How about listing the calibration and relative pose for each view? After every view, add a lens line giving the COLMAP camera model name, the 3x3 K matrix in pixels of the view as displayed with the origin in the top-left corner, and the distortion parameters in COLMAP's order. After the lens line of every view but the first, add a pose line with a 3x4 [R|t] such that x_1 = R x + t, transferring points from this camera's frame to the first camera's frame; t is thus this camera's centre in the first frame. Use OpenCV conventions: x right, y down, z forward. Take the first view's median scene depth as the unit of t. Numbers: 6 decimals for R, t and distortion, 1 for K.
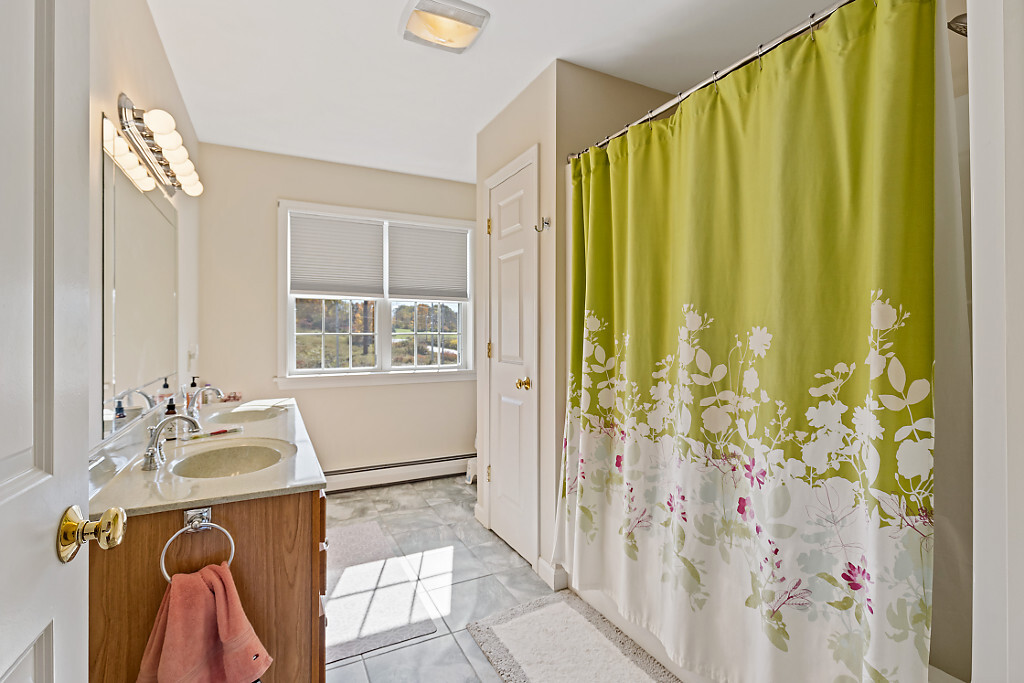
lens RADIAL K [[468.2, 0, 512.1], [0, 468.2, 337.2], [0, 0, 1]] dist [-0.002195, 0.000317]
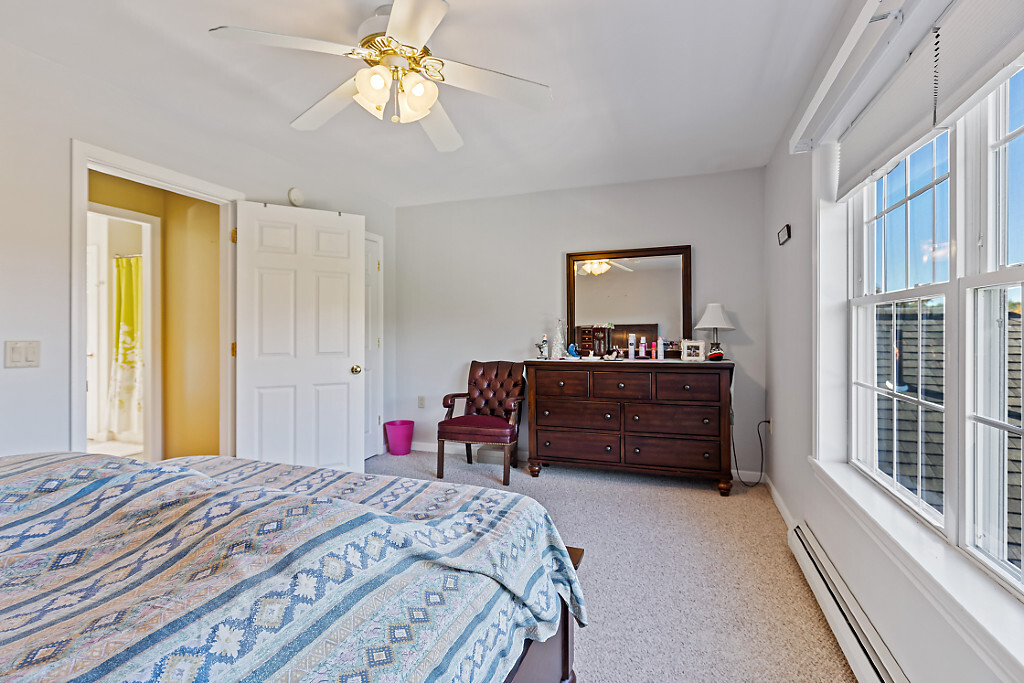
lens RADIAL K [[468.2, 0, 510.1], [0, 468.2, 336.3], [0, 0, 1]] dist [-0.002195, 0.000317]
pose [[0.737736, -0.001806, 0.675087, 0.003337], [0.004308, 0.999989, -0.002032, 0.030069], [-0.675076, 0.004407, 0.737735, -2.278160]]
